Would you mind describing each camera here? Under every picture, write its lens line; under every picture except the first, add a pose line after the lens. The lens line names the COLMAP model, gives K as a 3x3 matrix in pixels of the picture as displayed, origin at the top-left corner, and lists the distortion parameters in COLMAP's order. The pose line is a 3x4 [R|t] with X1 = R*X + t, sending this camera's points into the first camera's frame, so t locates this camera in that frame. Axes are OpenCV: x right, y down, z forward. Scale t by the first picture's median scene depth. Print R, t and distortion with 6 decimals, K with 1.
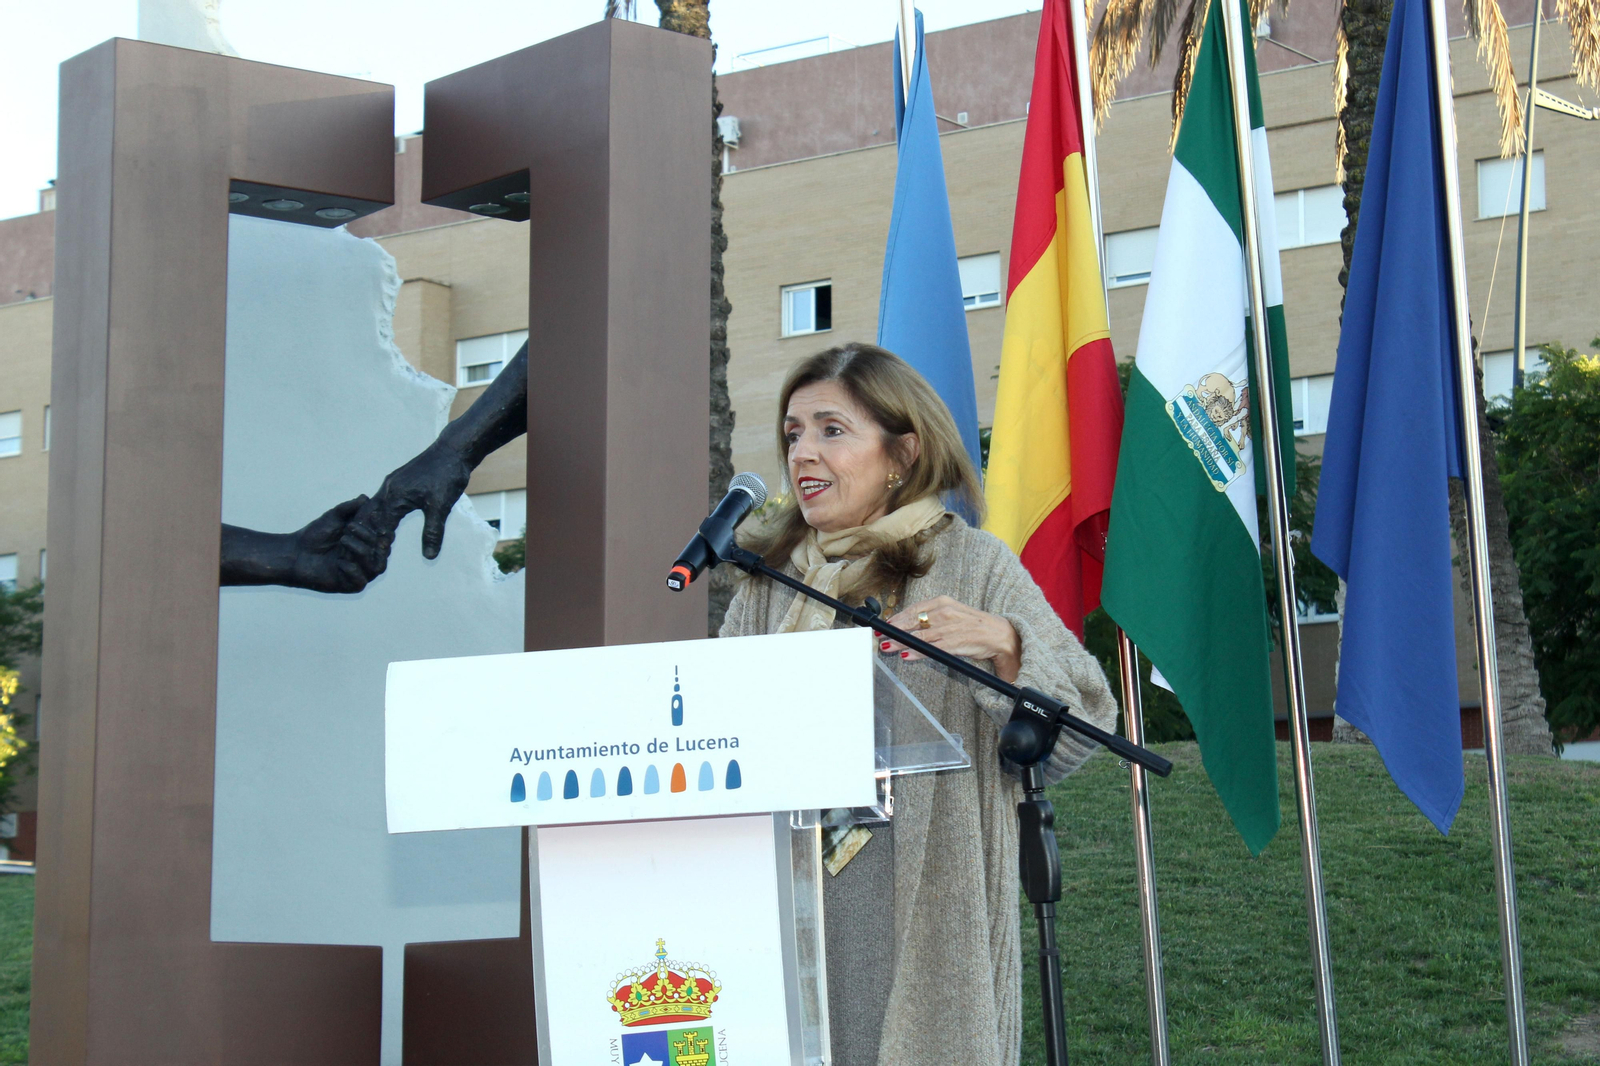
lens RADIAL K [[3810.1, 0, 803.3], [0, 3810.1, 579.9], [0, 0, 1]] dist [0.040075, 0.770295]
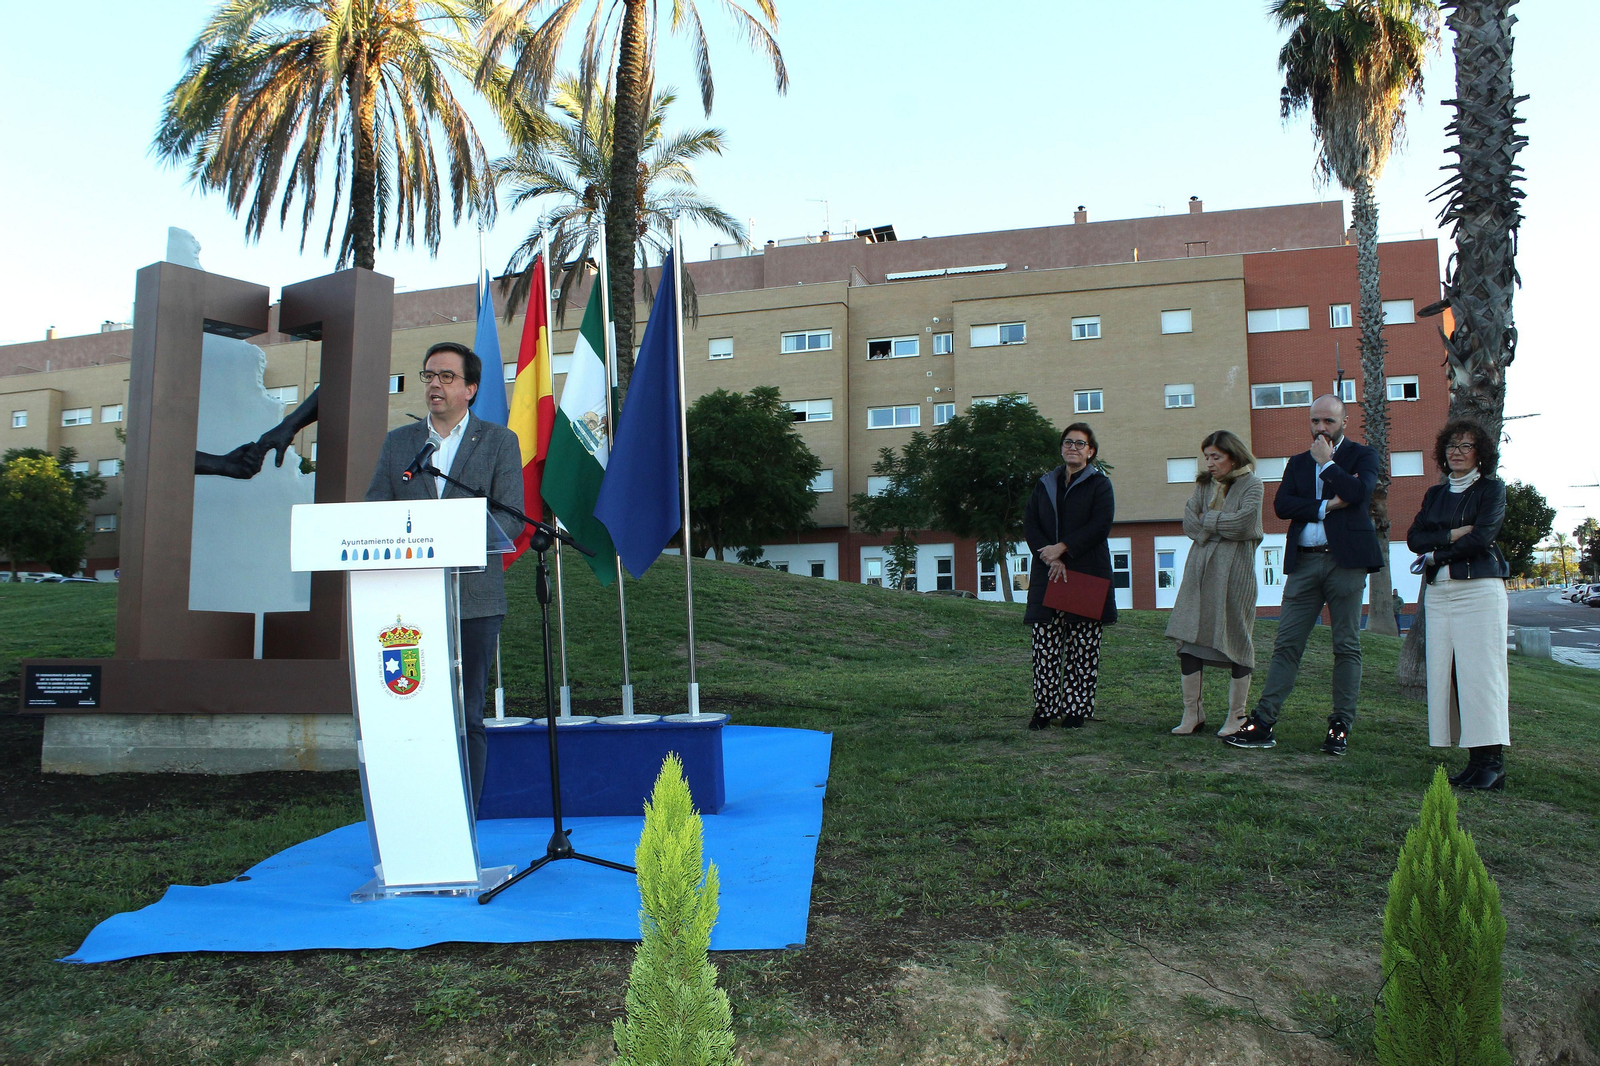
lens RADIAL K [[1332.7, 0, 800.3], [0, 1332.7, 547.6], [0, 0, 1]] dist [-0.171722, 0.152822]
pose [[0.952801, 0.028368, 0.302266, -0.023989], [-0.041361, 0.998471, 0.036670, 0.002126], [-0.300763, -0.047441, 0.952518, 0.032676]]
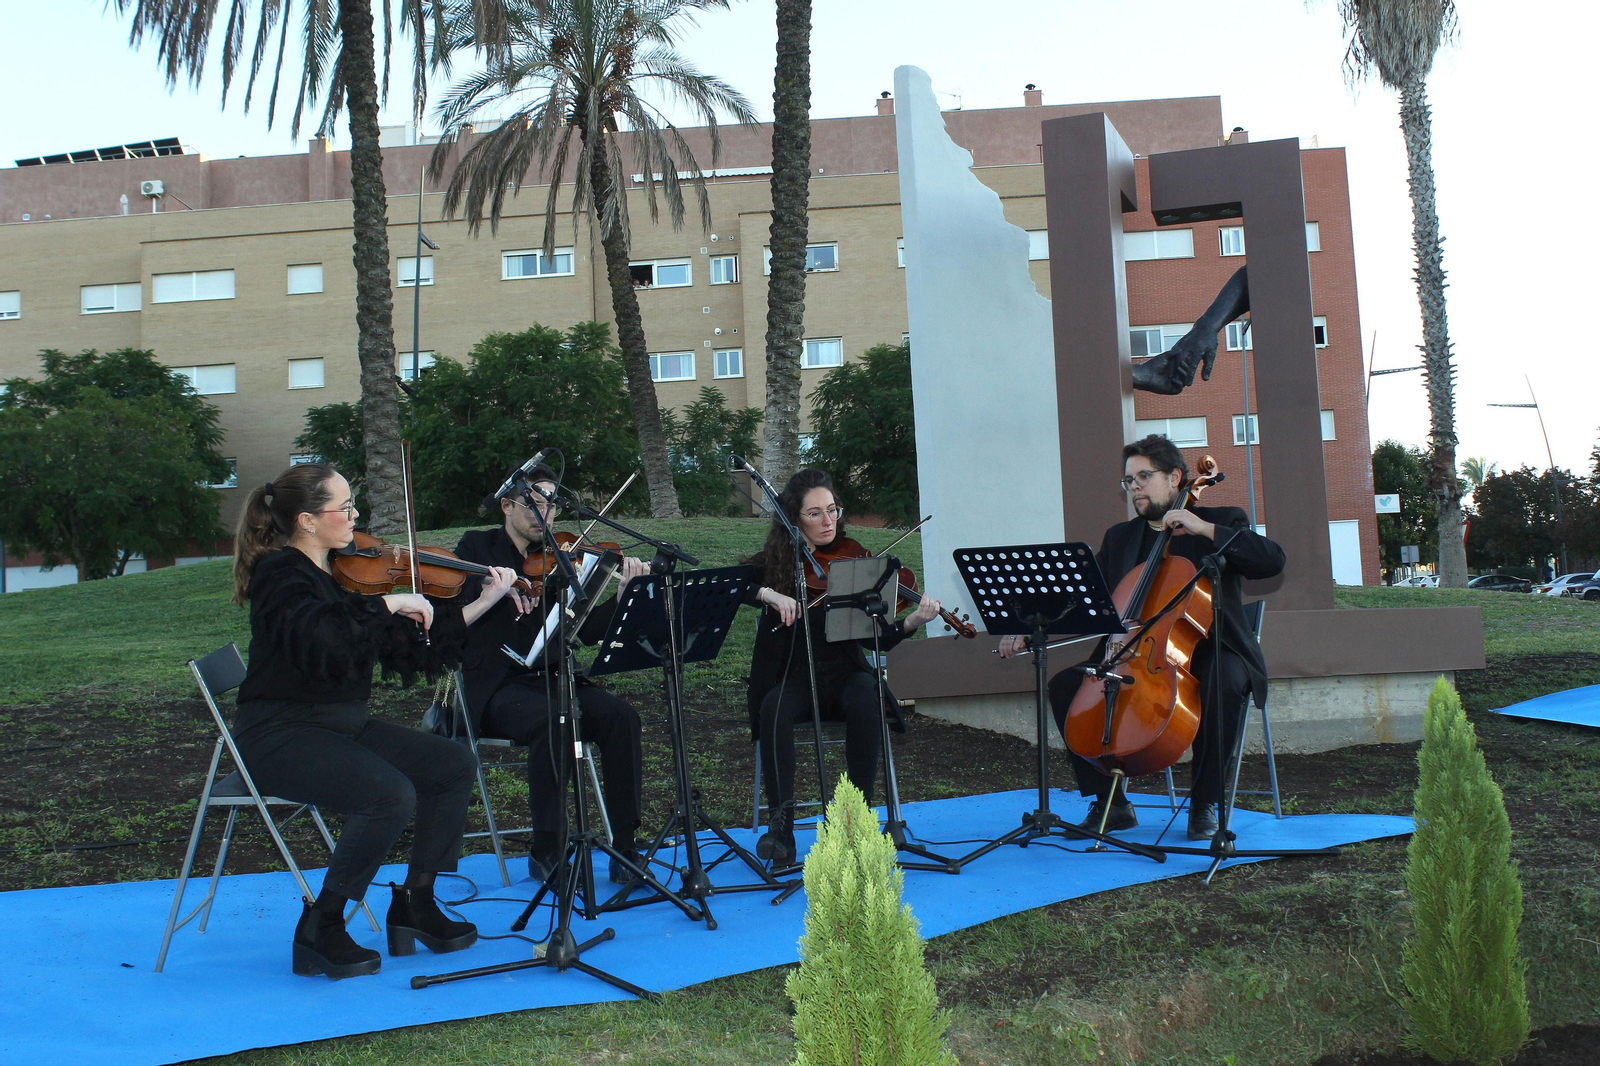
lens RADIAL K [[1815.9, 0, 800.0], [0, 1815.9, 533.0], [0, 0, 1]] dist [-0.111362, 0.152214]
pose [[0.844720, 0.018373, 0.534893, -0.822762], [-0.032178, 0.999346, 0.016490, 0.069973], [-0.534241, -0.031141, 0.844759, 0.275317]]
